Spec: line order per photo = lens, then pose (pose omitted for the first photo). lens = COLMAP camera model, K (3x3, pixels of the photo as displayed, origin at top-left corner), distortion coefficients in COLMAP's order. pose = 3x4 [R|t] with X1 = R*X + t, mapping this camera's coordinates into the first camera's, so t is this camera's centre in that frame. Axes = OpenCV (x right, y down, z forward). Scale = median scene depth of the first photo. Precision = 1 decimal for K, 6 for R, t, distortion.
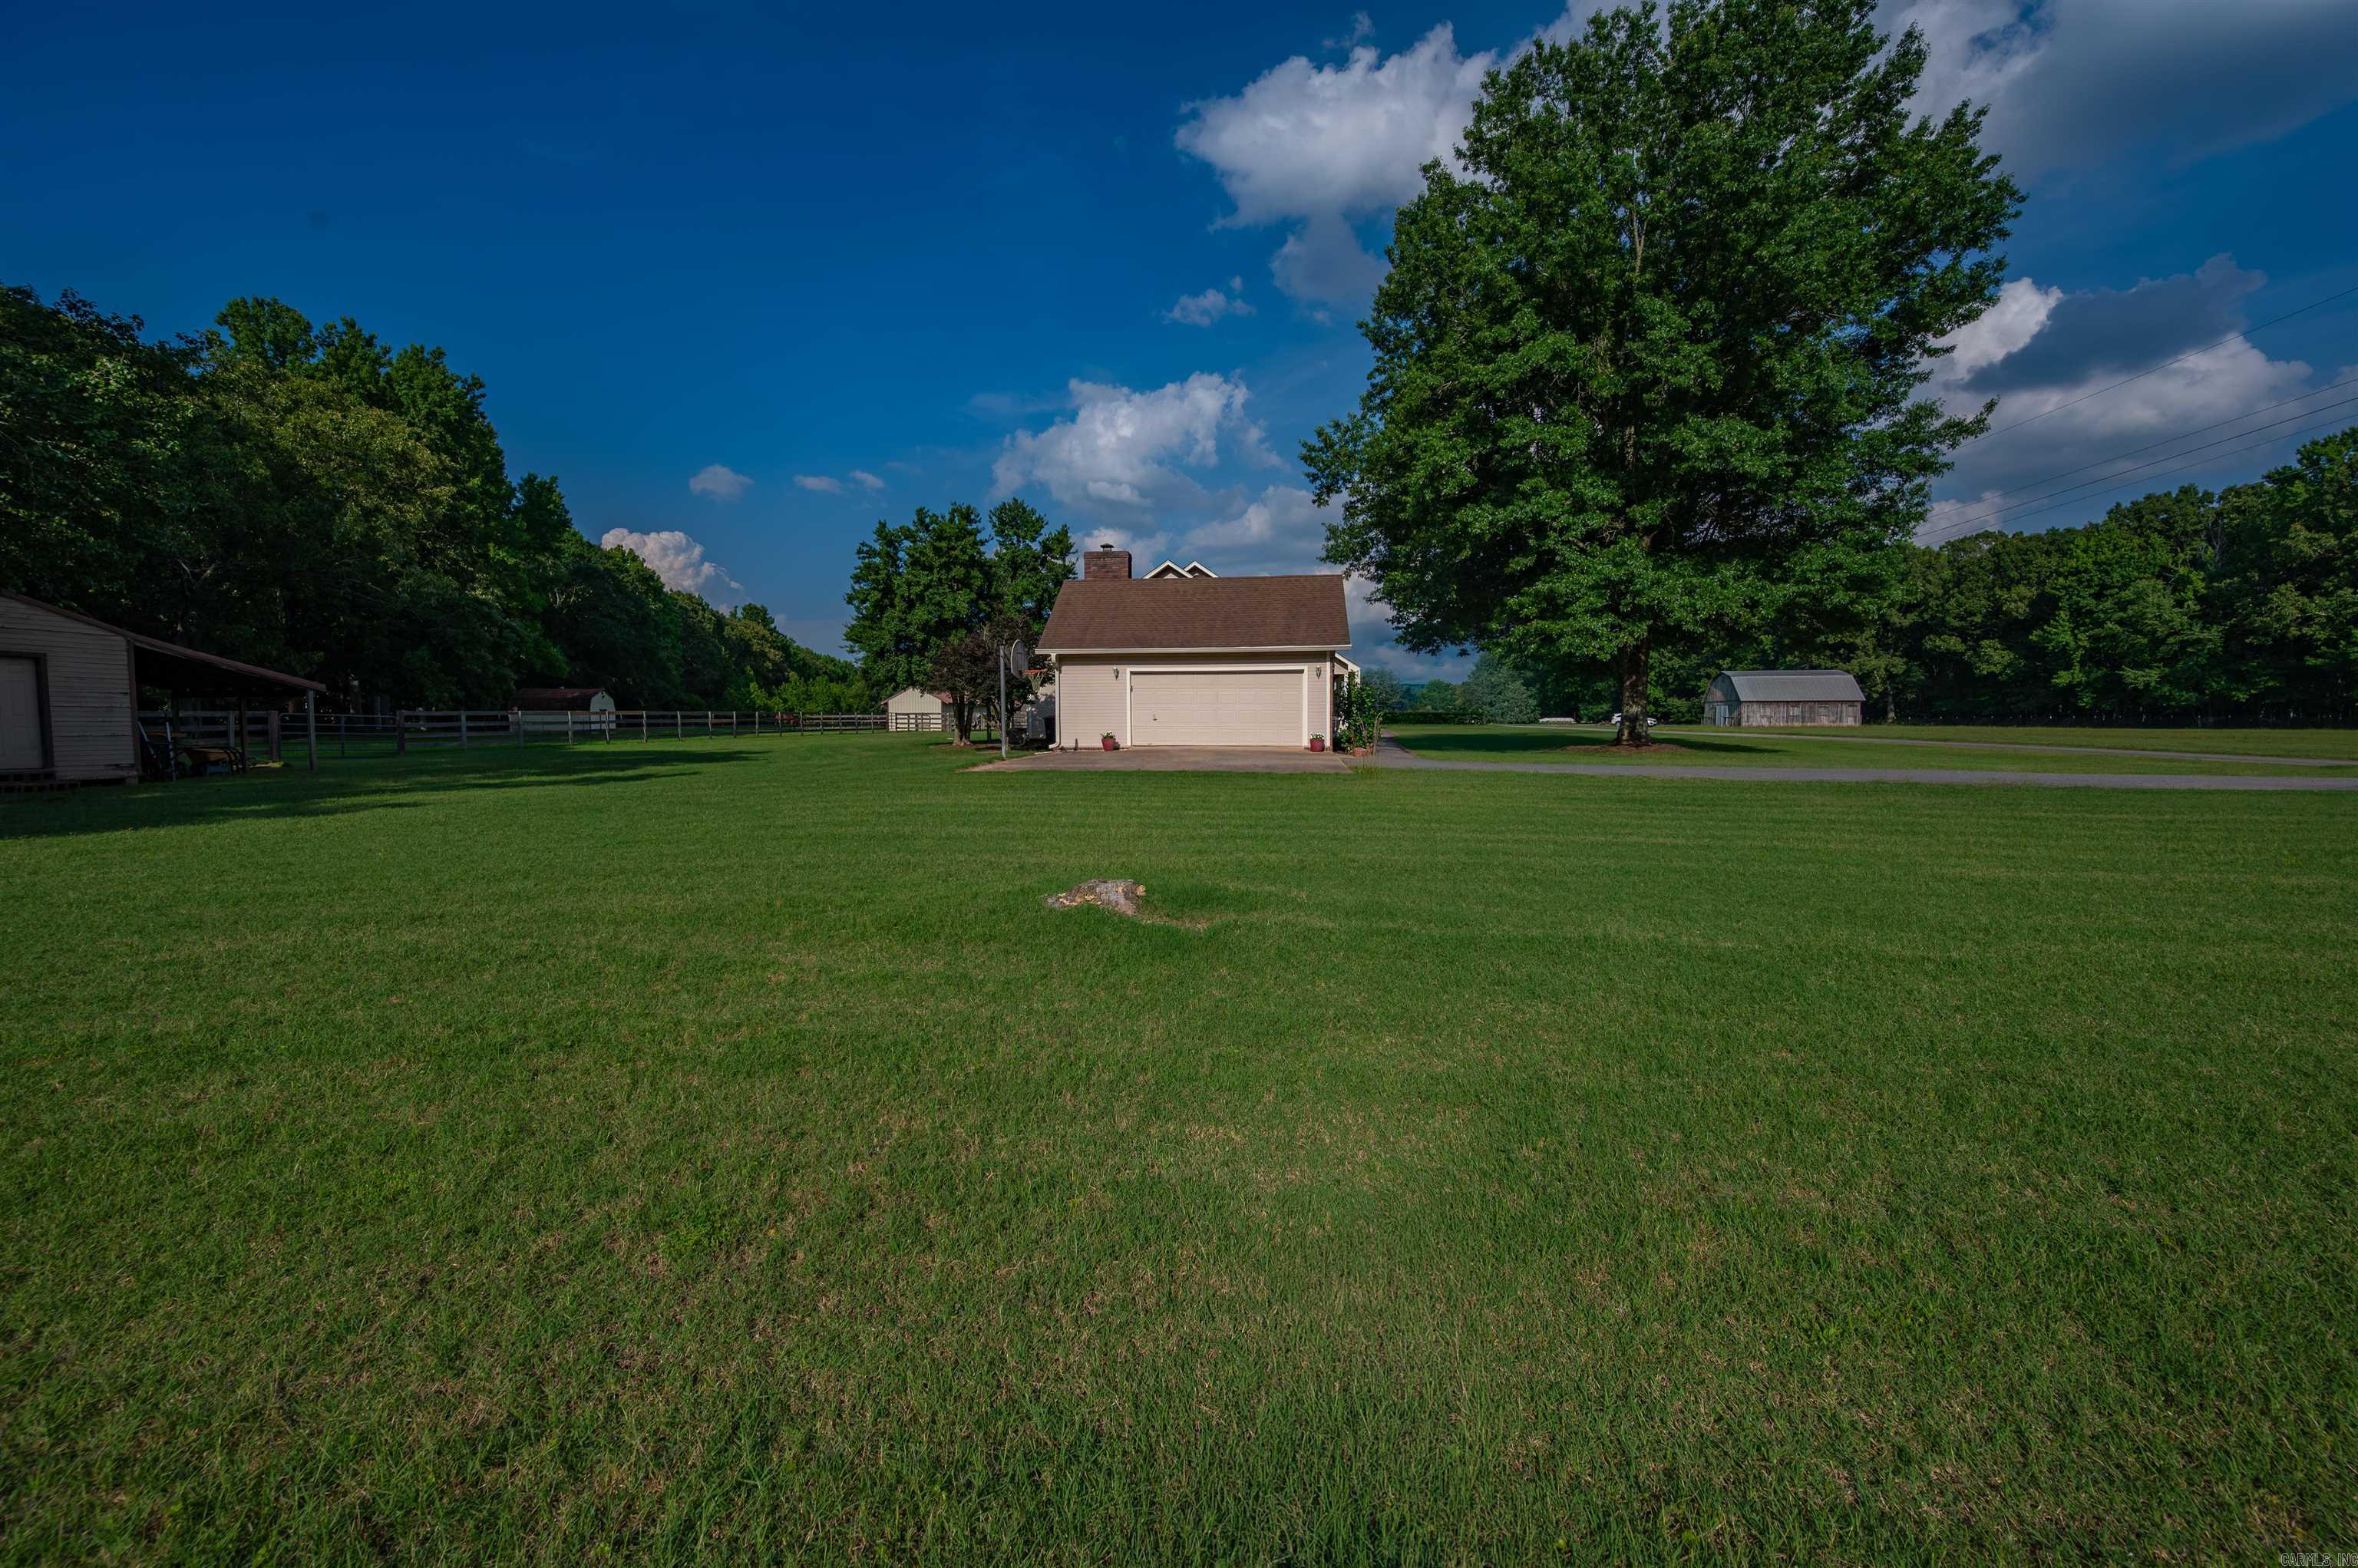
lens RADIAL K [[927.7, 0, 1185.2], [0, 927.7, 780.0], [0, 0, 1]] dist [-0.001257, -0.000596]
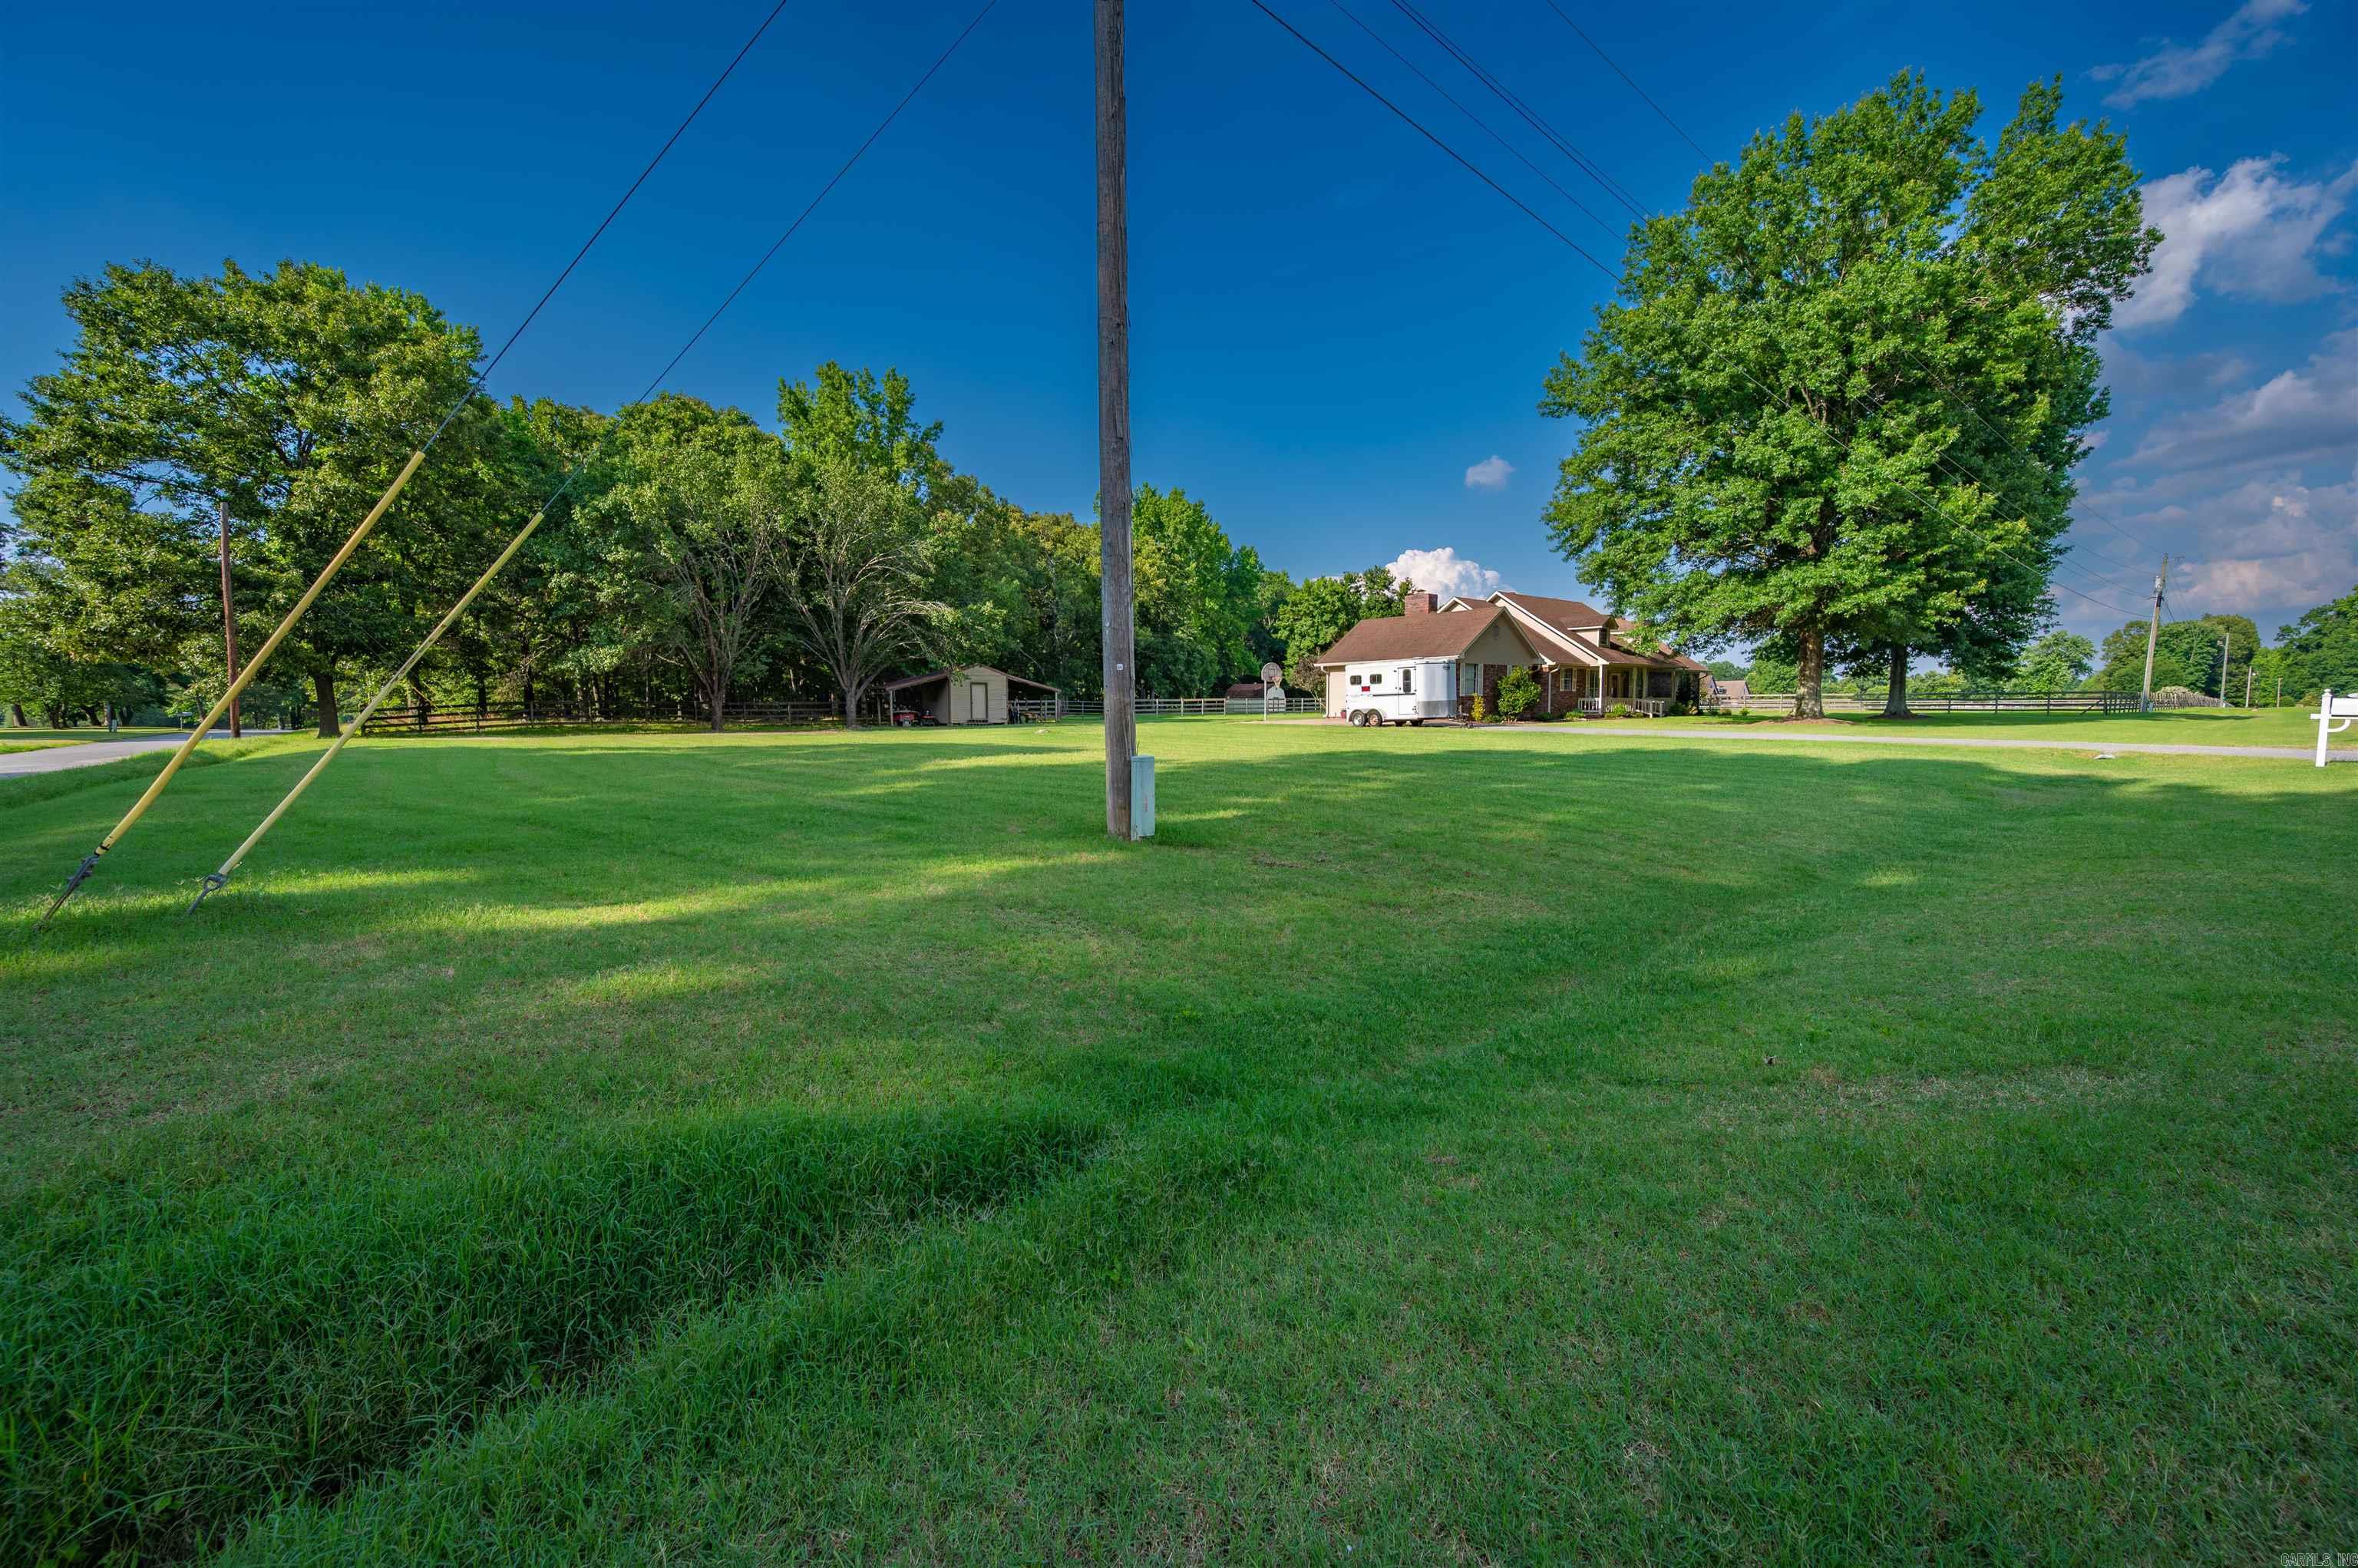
lens RADIAL K [[927.7, 0, 1176.4], [0, 927.7, 795.4], [0, 0, 1]] dist [-0.001257, -0.000596]
pose [[0.706118, 0.062537, -0.705328, 3.673489], [-0.039489, 0.998020, 0.048956, 0.163429], [0.706993, -0.006716, 0.707189, -1.958487]]
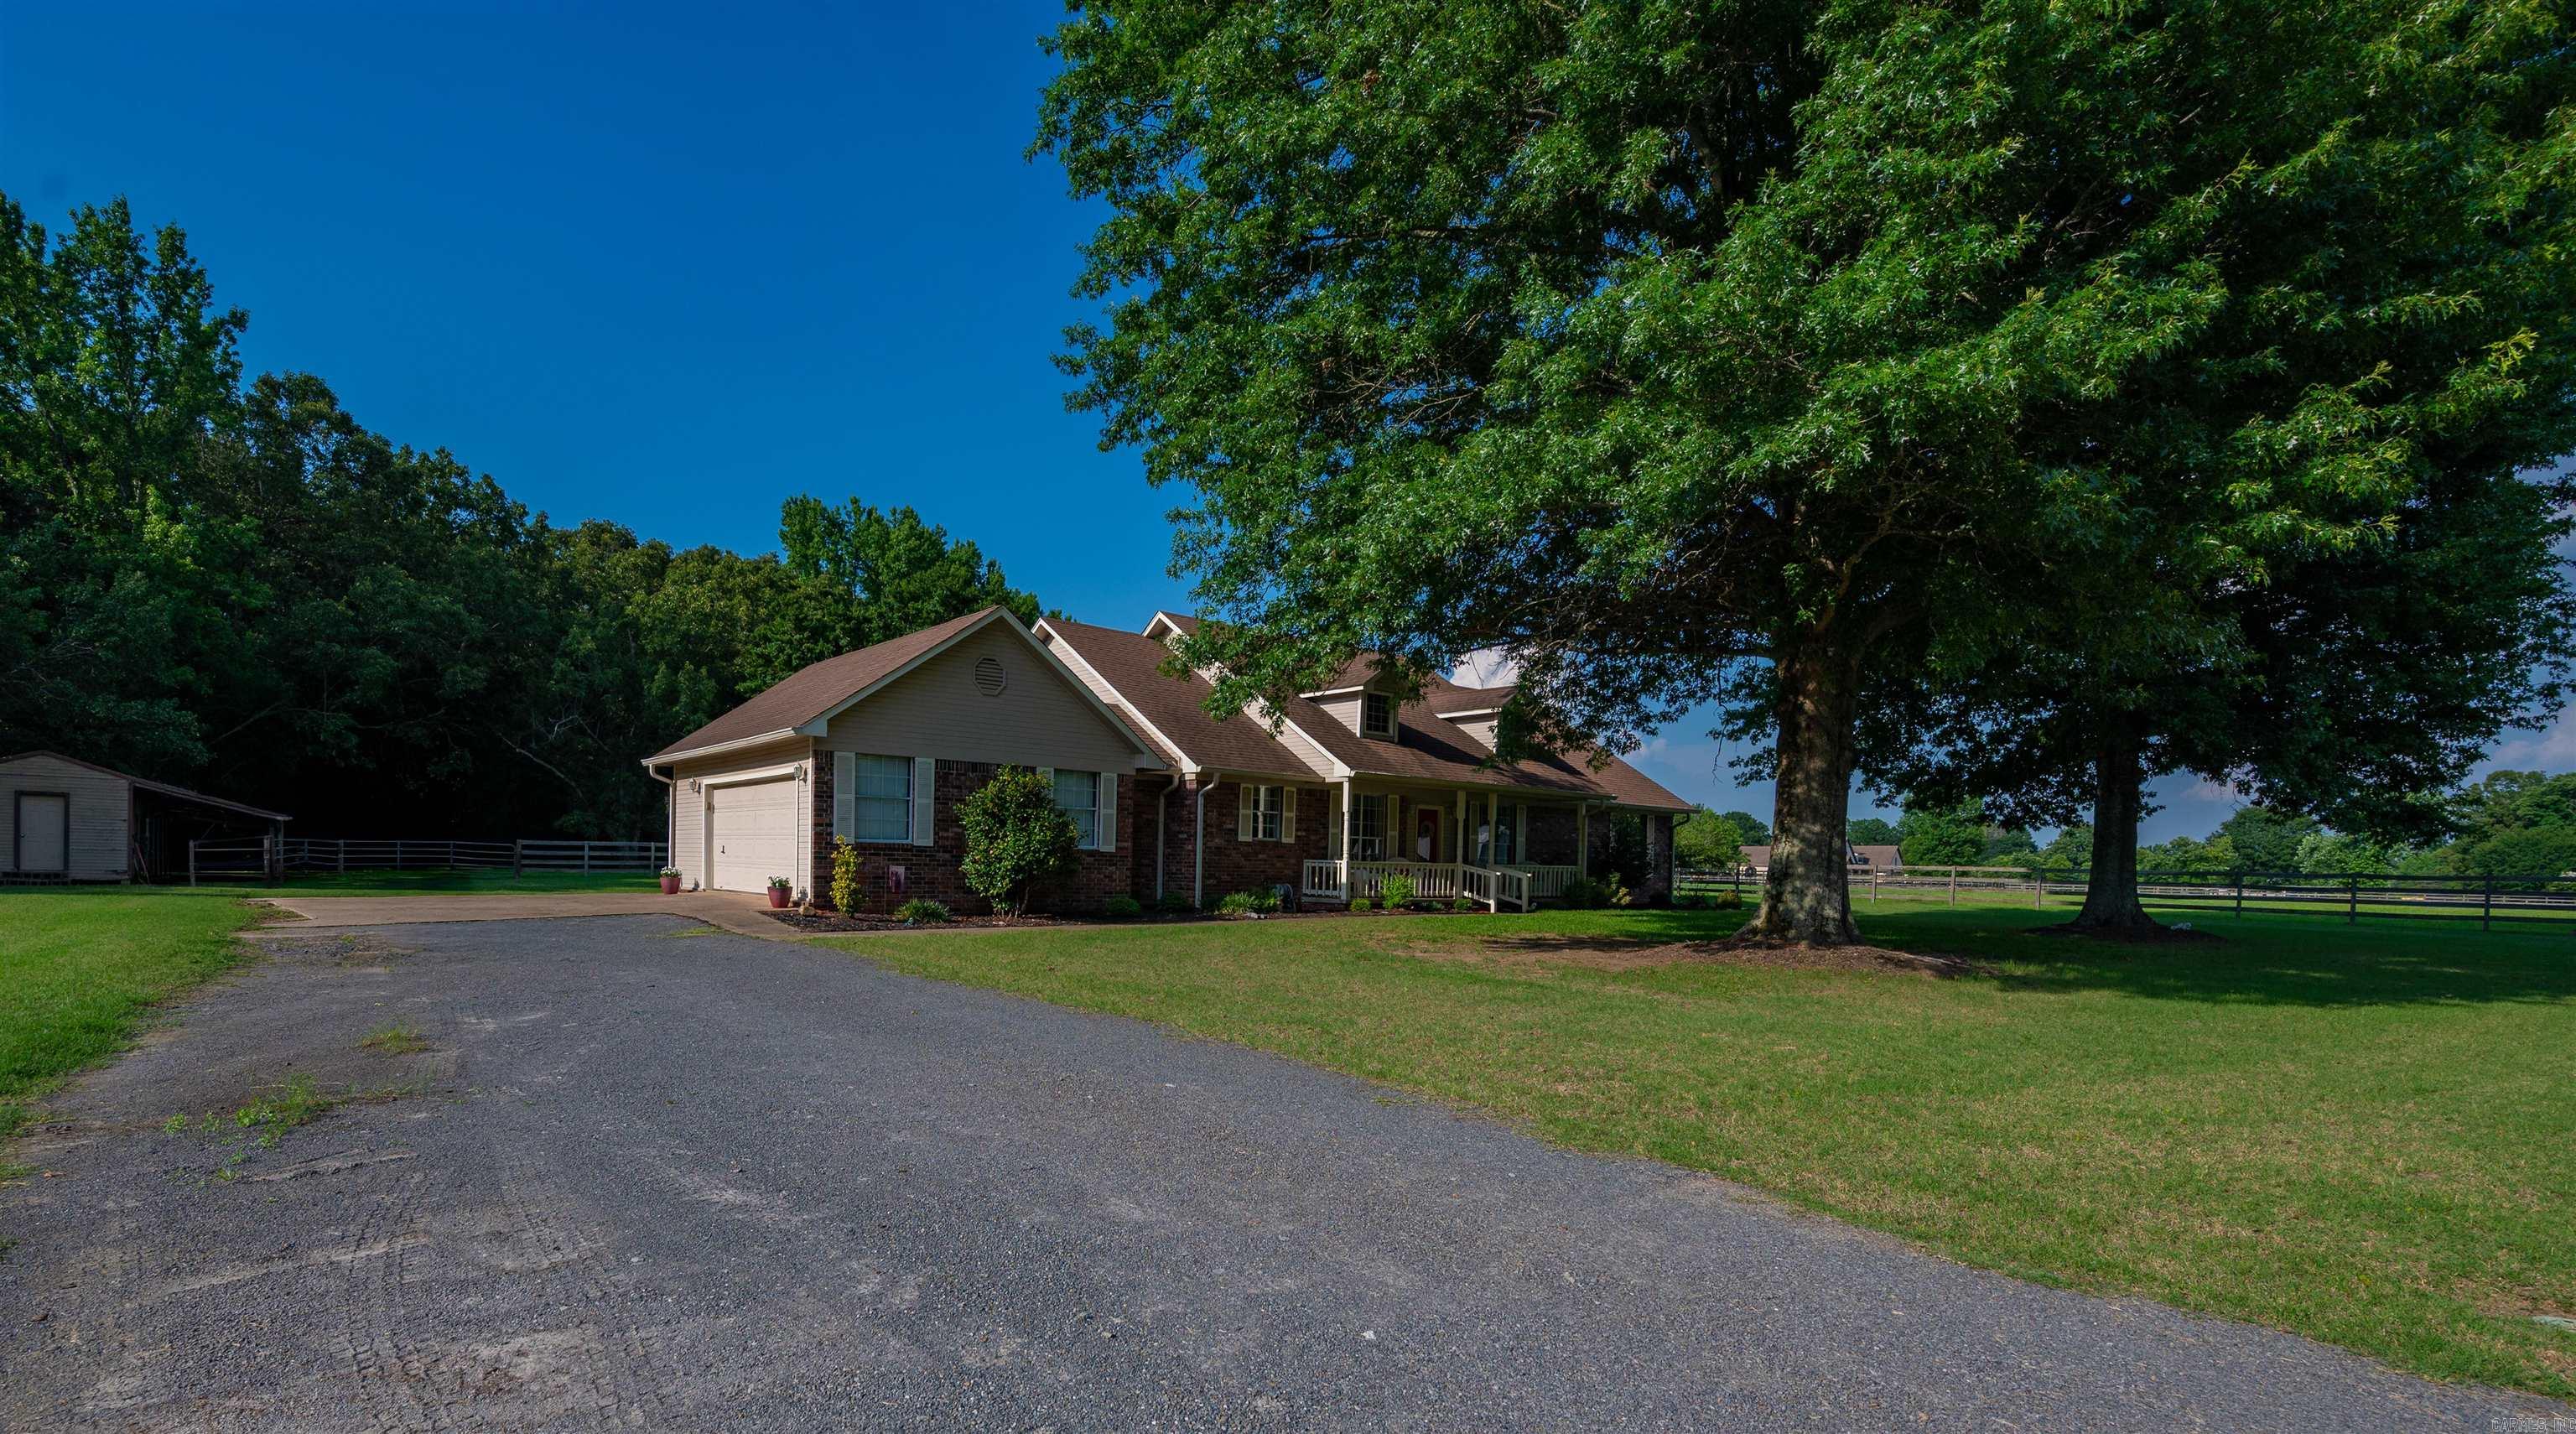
lens RADIAL K [[1004.0, 0, 1264.7], [0, 1004.0, 899.6], [0, 0, 1]] dist [-0.000569, 0.000275]
pose [[0.668138, 0.040654, -0.742926, 3.024581], [-0.069558, 0.997546, -0.007969, -0.212558], [0.740779, 0.057000, 0.669327, 3.320127]]
